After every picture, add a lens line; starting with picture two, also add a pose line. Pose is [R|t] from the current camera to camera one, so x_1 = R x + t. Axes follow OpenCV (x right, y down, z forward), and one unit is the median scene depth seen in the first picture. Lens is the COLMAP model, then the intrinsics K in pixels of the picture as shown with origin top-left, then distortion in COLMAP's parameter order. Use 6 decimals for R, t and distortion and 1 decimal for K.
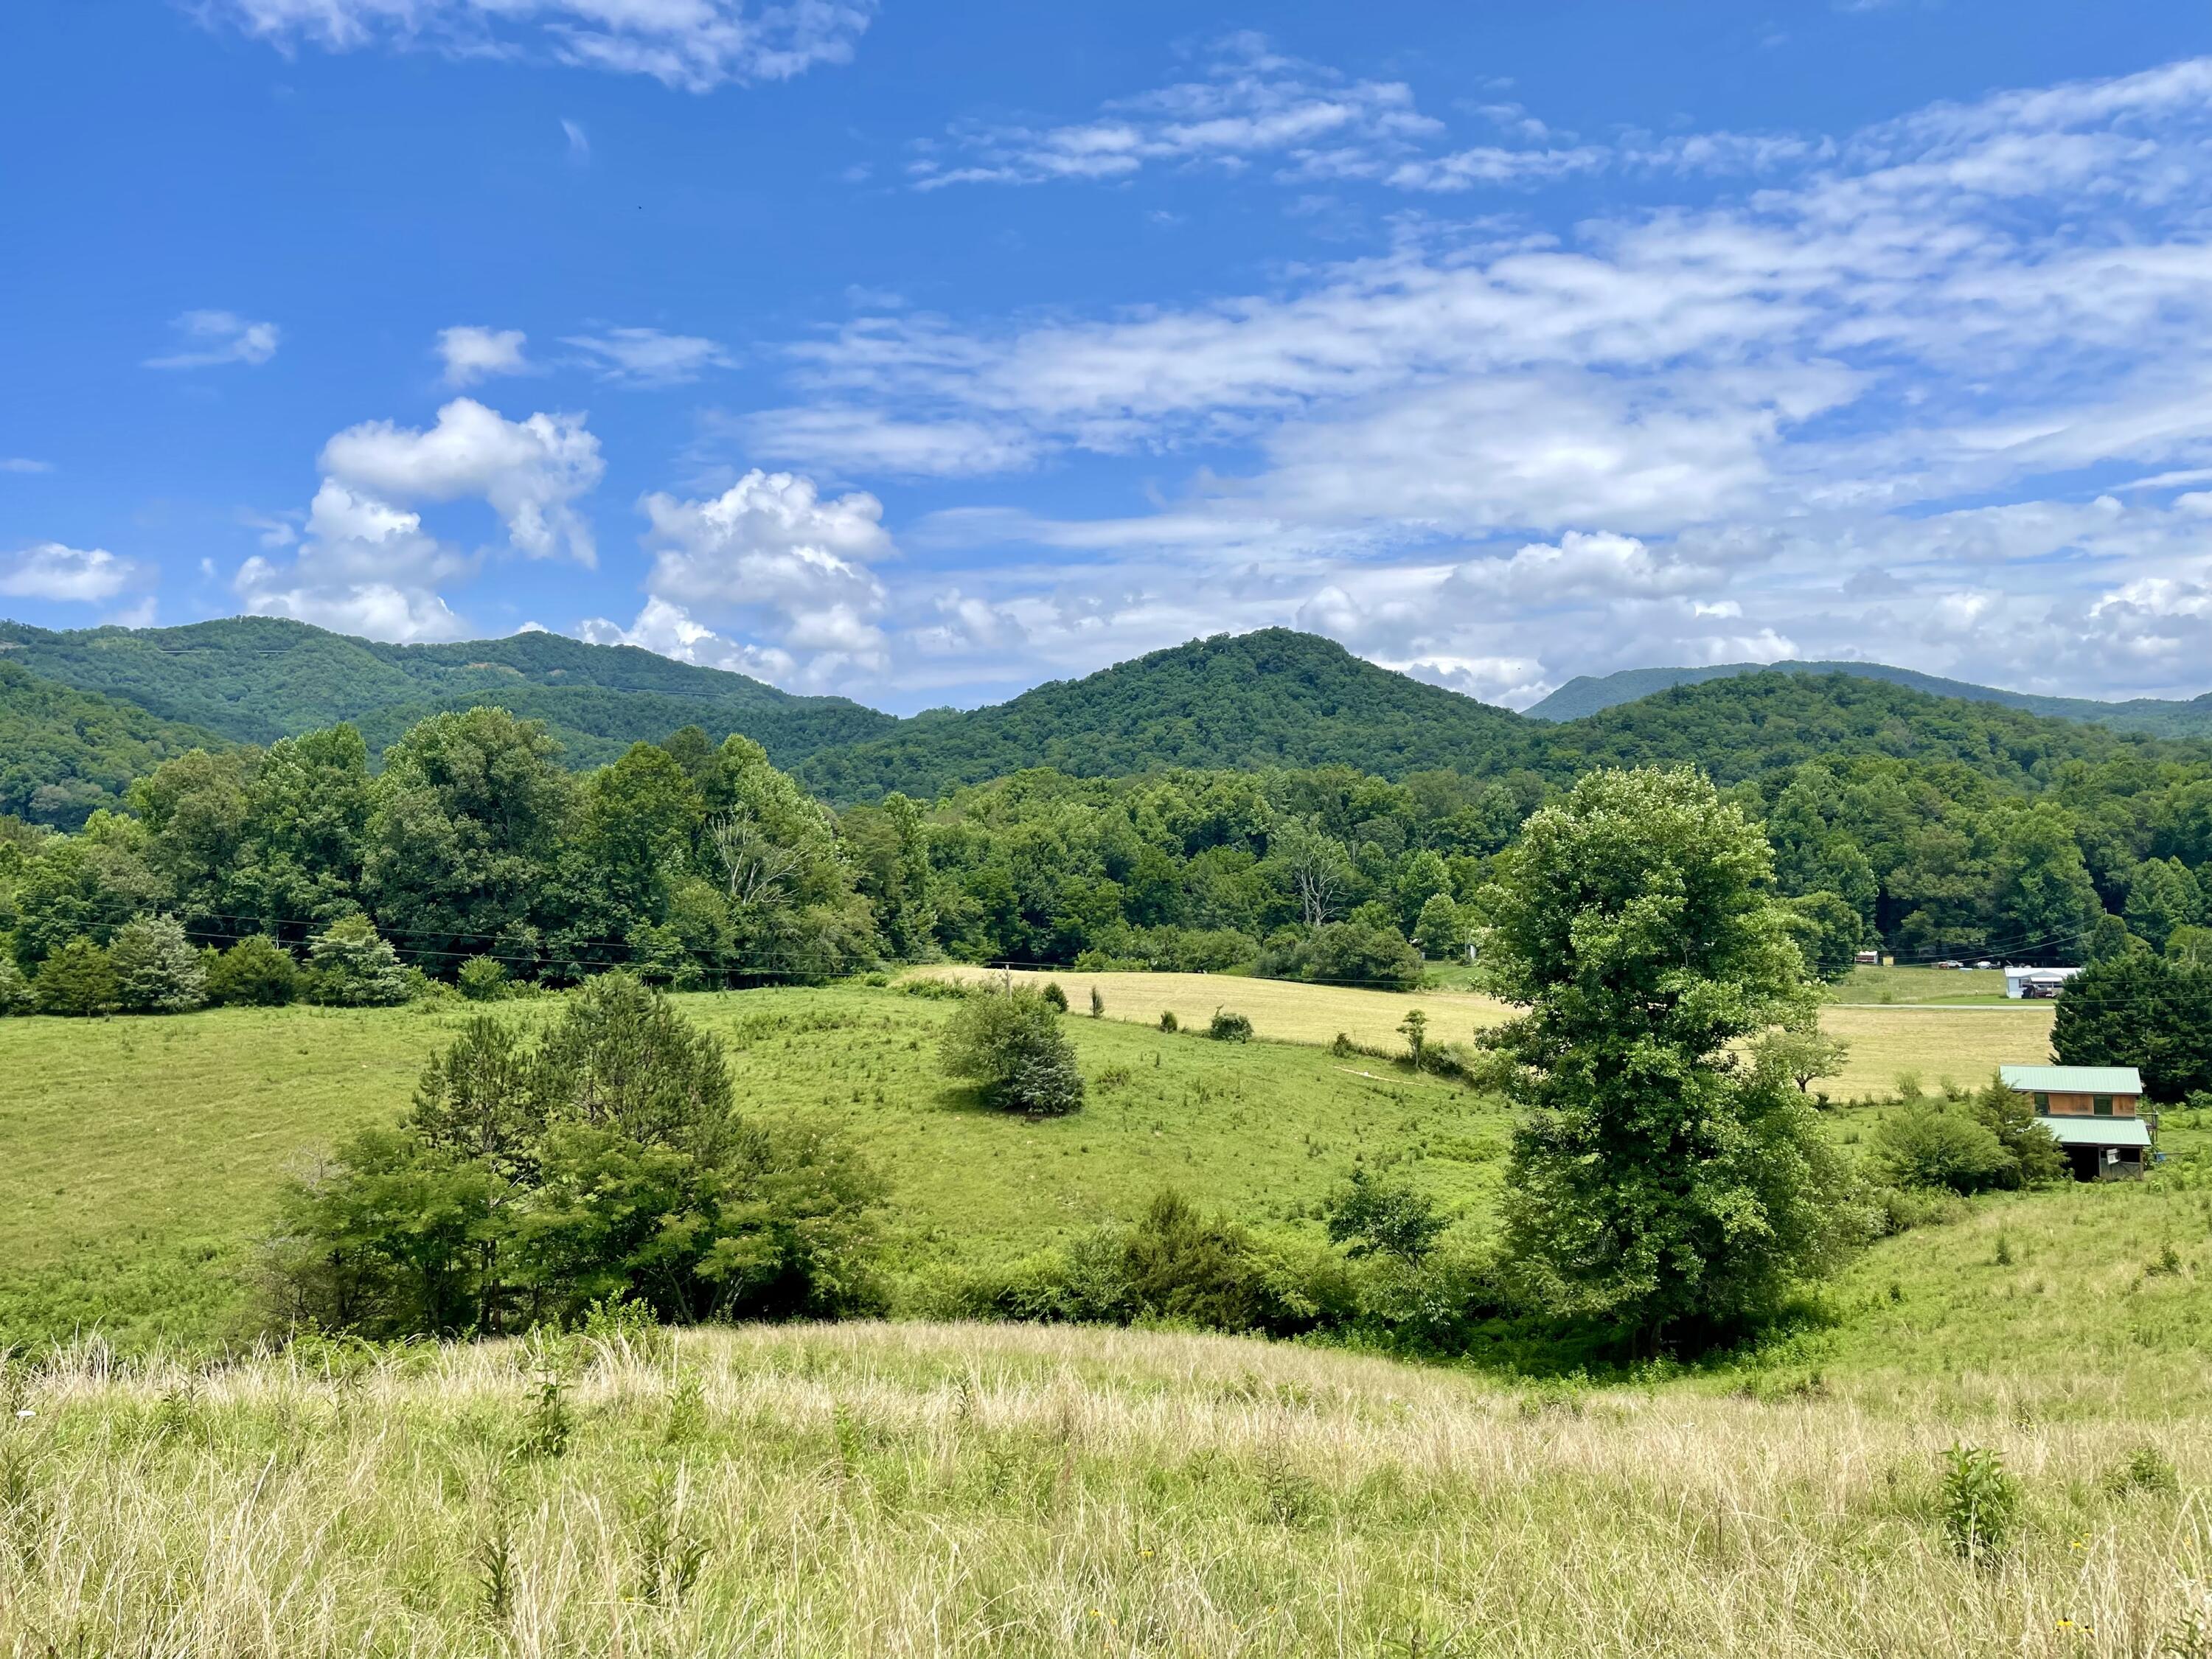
lens RADIAL K [[1685.6, 0, 1117.3], [0, 1685.6, 827.3], [0, 0, 1]] dist [0.072946, -0.100287]
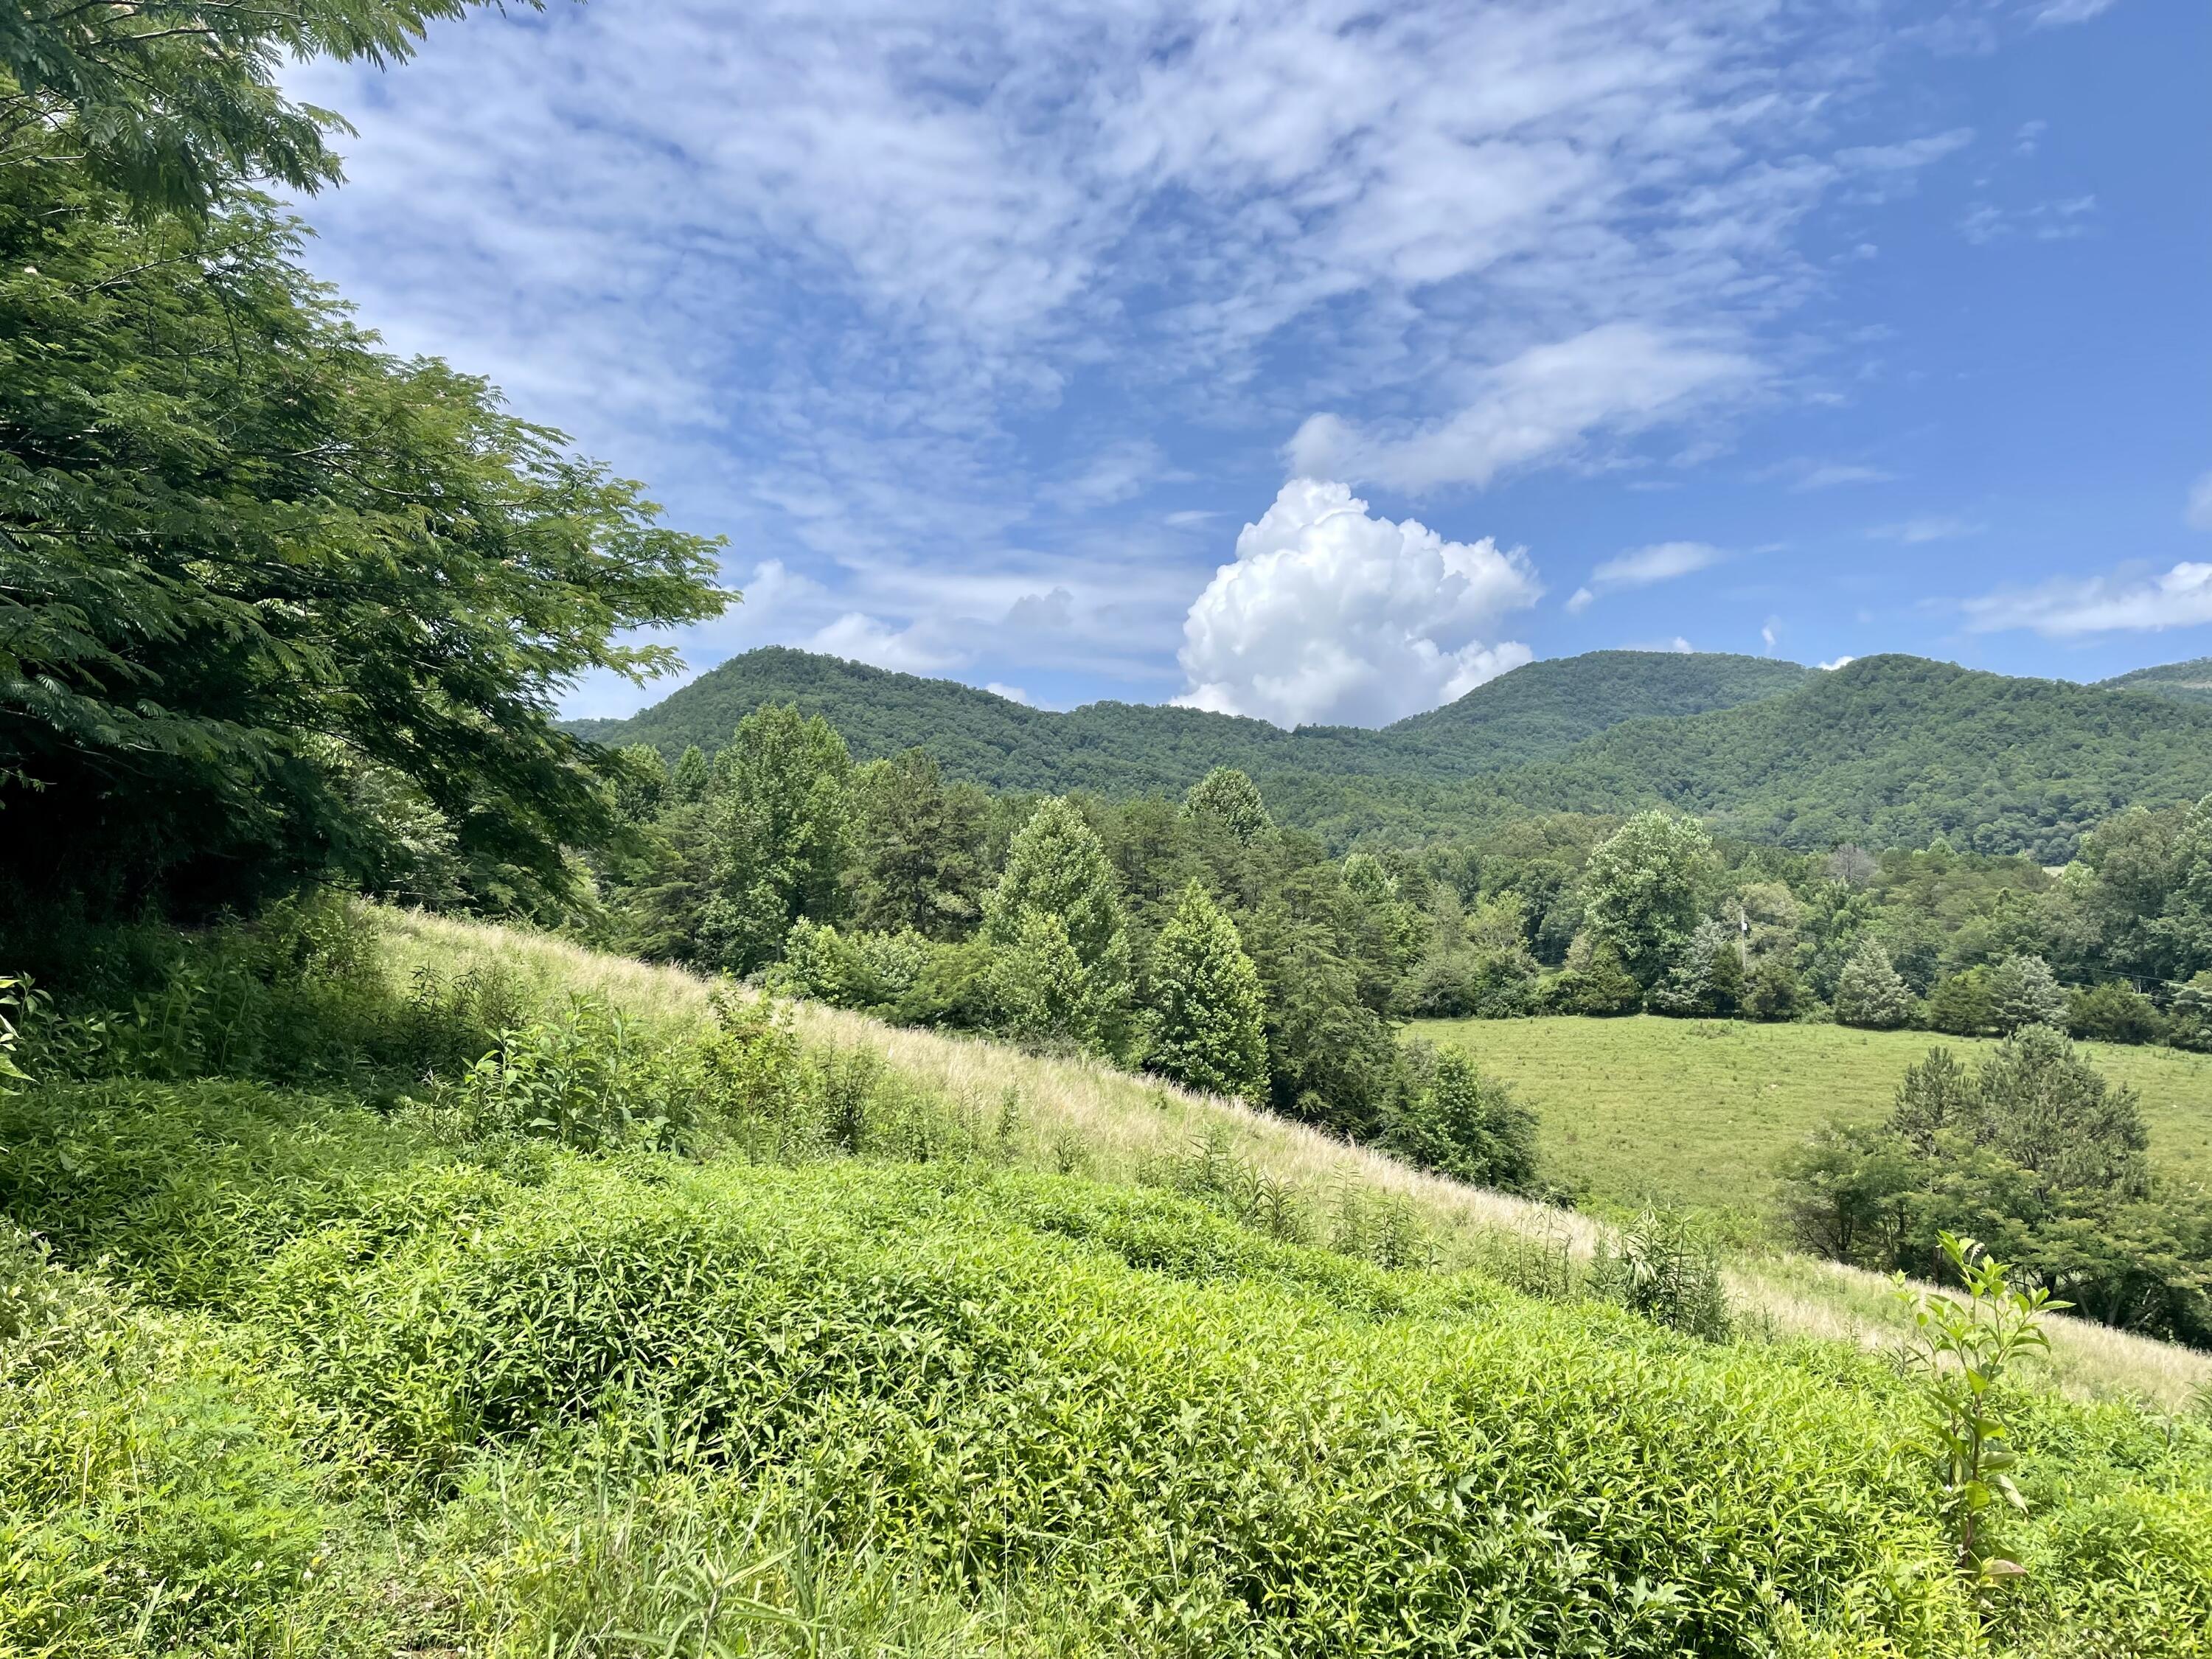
lens RADIAL K [[1685.6, 0, 1117.3], [0, 1685.6, 827.3], [0, 0, 1]] dist [0.072946, -0.100287]
pose [[0.396756, -0.020494, -0.917695, 0.124833], [0.002034, 0.999768, -0.021447, -0.006509], [0.917922, 0.006642, 0.396705, -0.021431]]
